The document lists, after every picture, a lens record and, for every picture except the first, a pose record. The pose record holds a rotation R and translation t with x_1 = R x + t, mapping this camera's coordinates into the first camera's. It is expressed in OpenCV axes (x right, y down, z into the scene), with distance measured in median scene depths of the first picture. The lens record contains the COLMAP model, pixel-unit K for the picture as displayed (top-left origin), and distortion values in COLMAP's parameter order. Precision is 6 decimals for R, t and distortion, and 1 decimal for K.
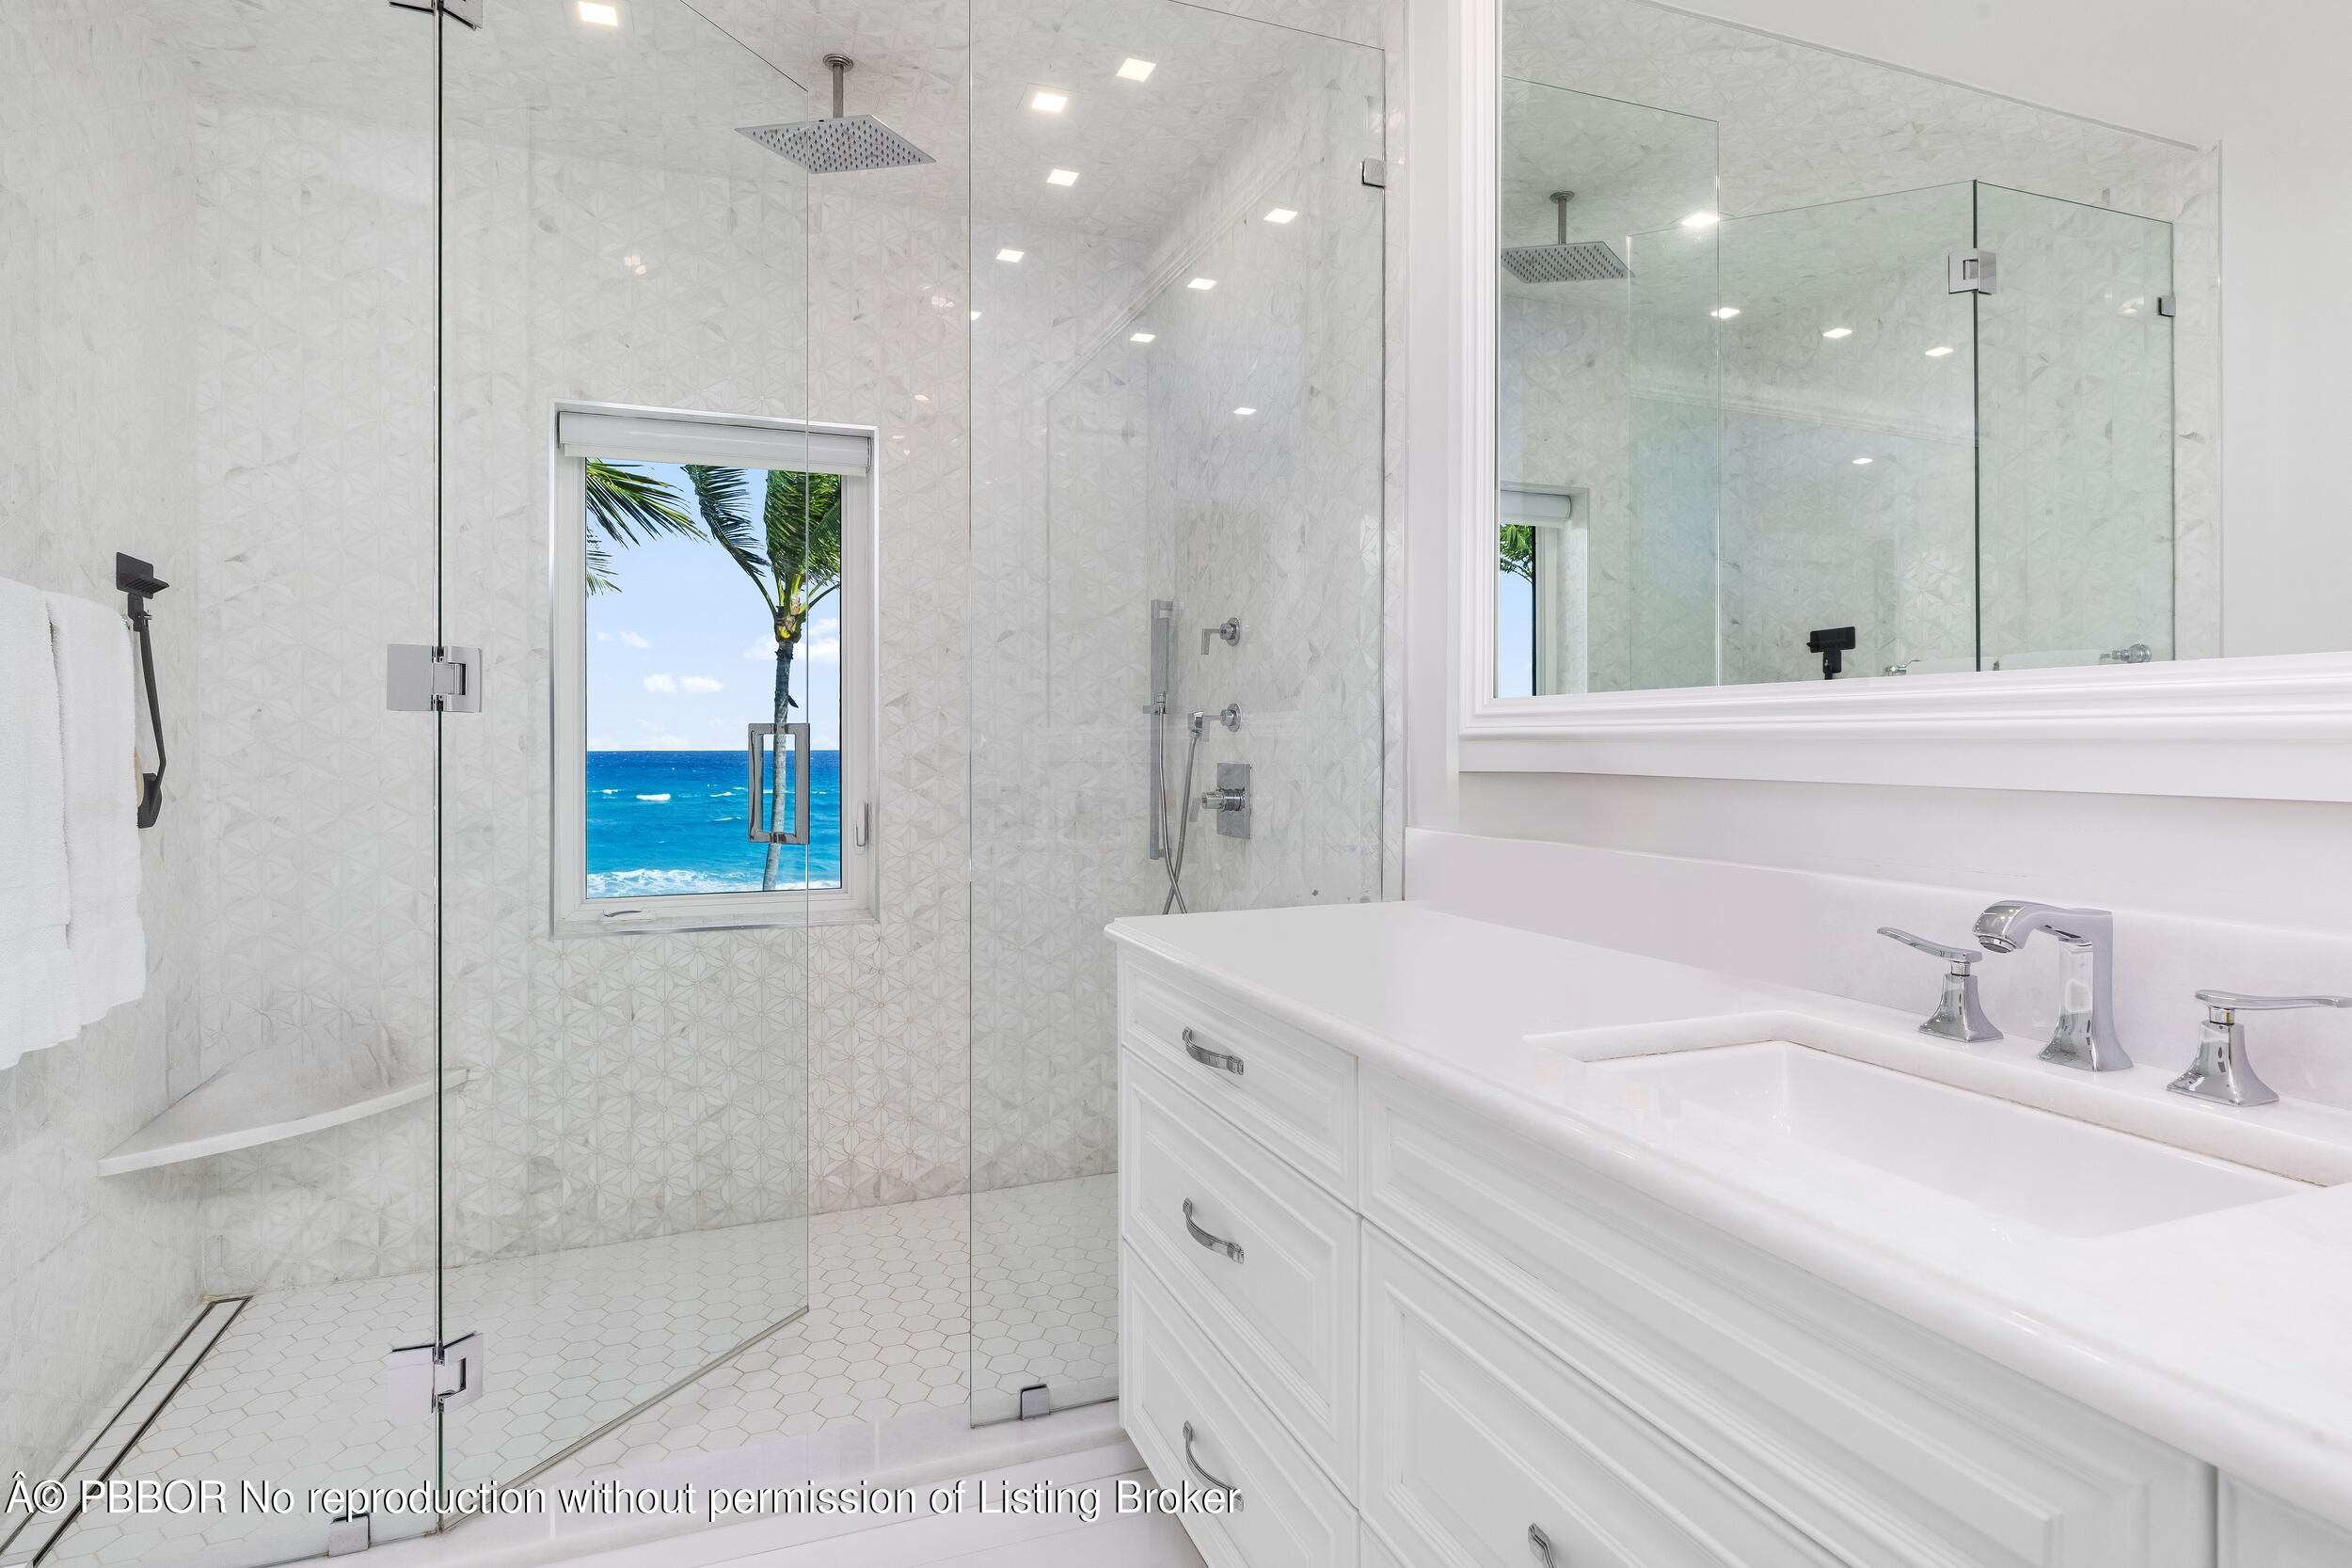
lens RADIAL K [[1252.0, 0, 1180.2], [0, 1252.0, 755.1], [0, 0, 1]] dist [-0.005462, -0.000186]
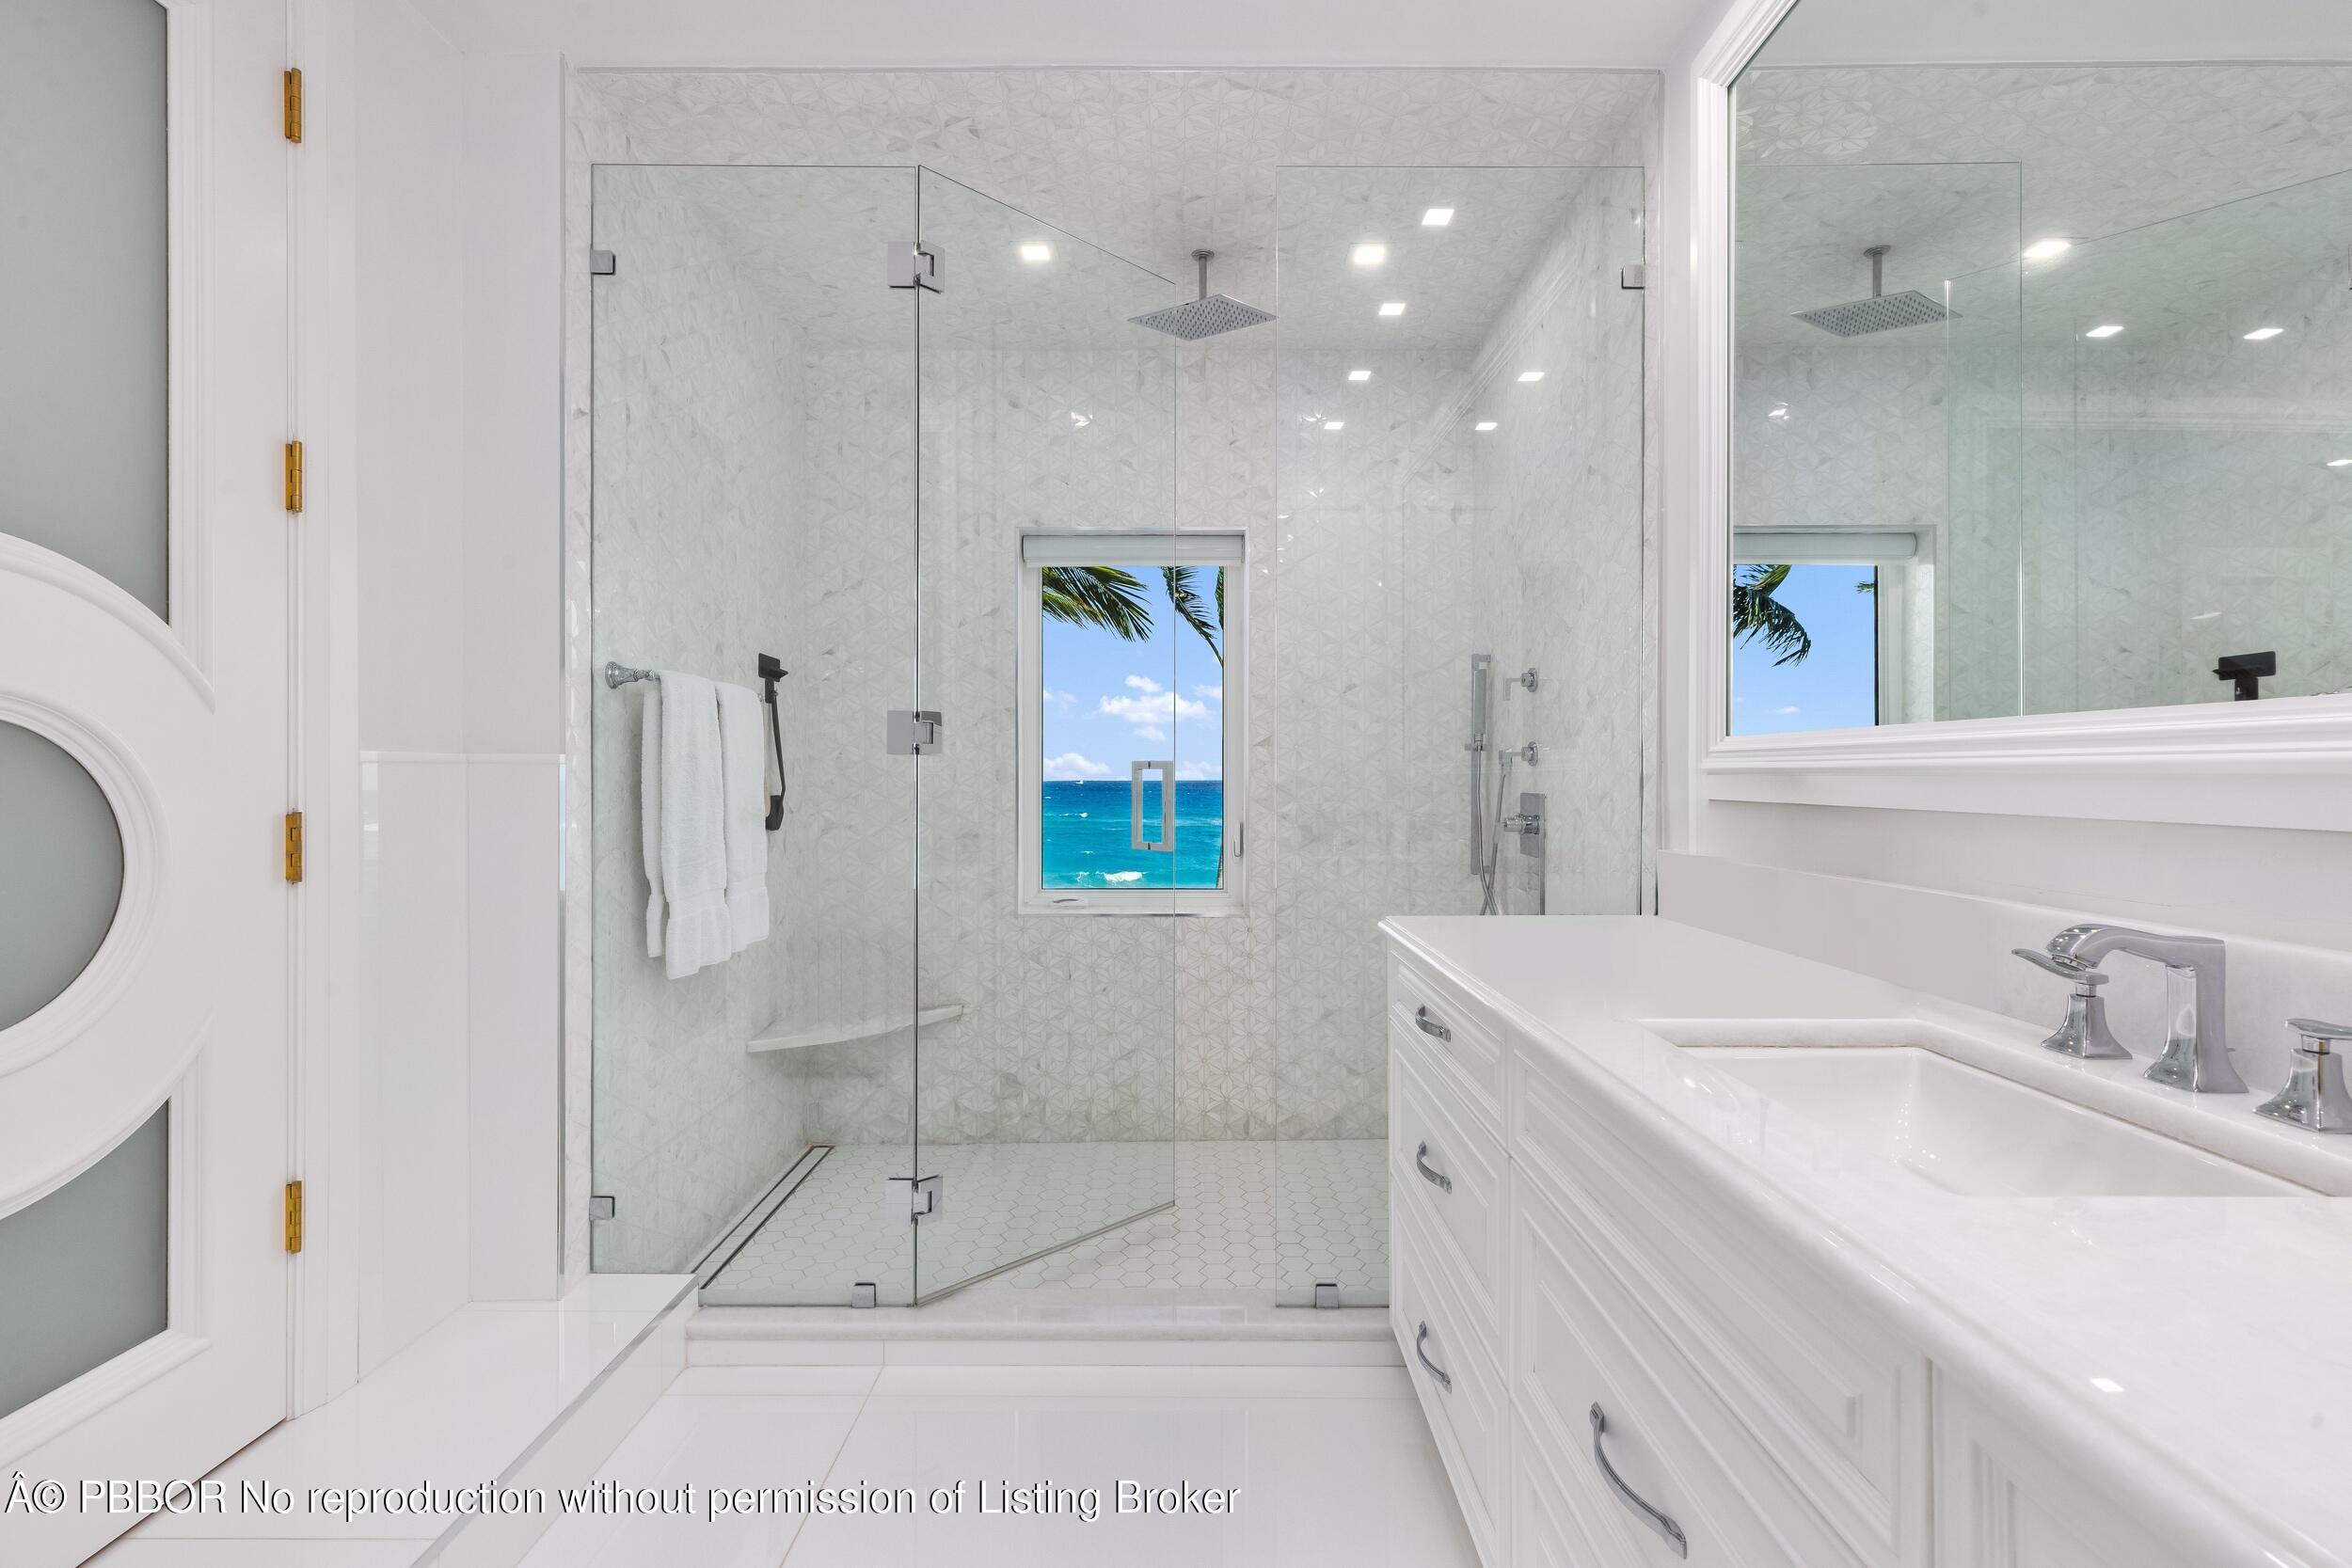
lens RADIAL K [[1085.5, 0, 1176.0], [0, 1085.5, 784.0], [0, 0, 1]] dist [-0.001602, -0.001568]
pose [[0.931209, 0.003274, -0.364470, 0.098994], [-0.003764, 0.999993, -0.000635, -0.000148], [0.364465, 0.001963, 0.931215, -0.056822]]
